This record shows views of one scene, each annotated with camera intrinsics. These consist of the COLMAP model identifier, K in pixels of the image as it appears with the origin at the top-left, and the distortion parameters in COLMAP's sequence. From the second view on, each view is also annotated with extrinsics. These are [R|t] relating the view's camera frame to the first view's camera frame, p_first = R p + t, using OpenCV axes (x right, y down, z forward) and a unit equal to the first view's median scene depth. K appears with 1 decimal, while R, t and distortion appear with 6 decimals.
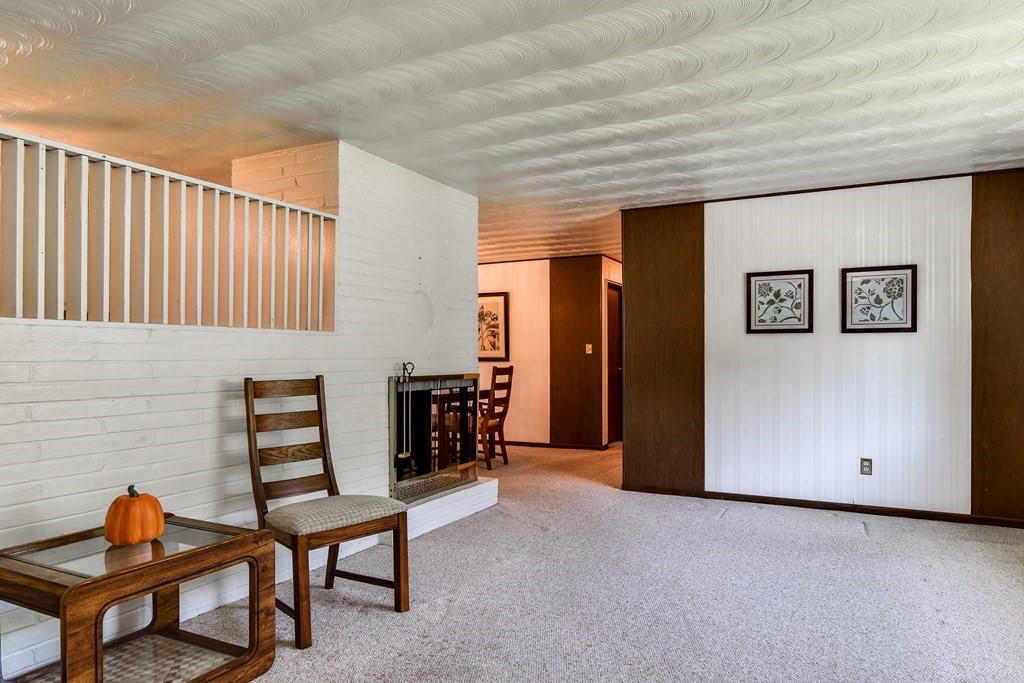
lens RADIAL K [[647.9, 0, 512.0], [0, 647.9, 341.5], [0, 0, 1]] dist [-0.001240, -0.000579]
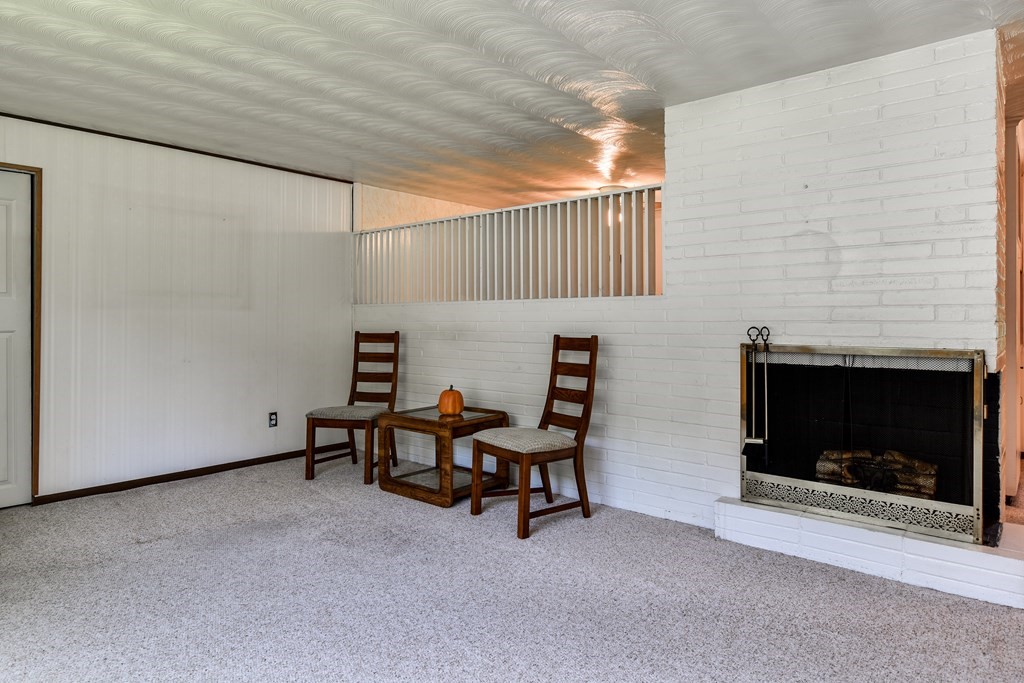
lens RADIAL K [[616.7, 0, 512.7], [0, 616.7, 309.0], [0, 0, 1]] dist [0.034265, -0.000261]
pose [[-0.223645, -0.001247, -0.974670, 0.889086], [0.033306, 0.999405, -0.008921, 0.009278], [0.974101, -0.034457, -0.223471, 1.184084]]
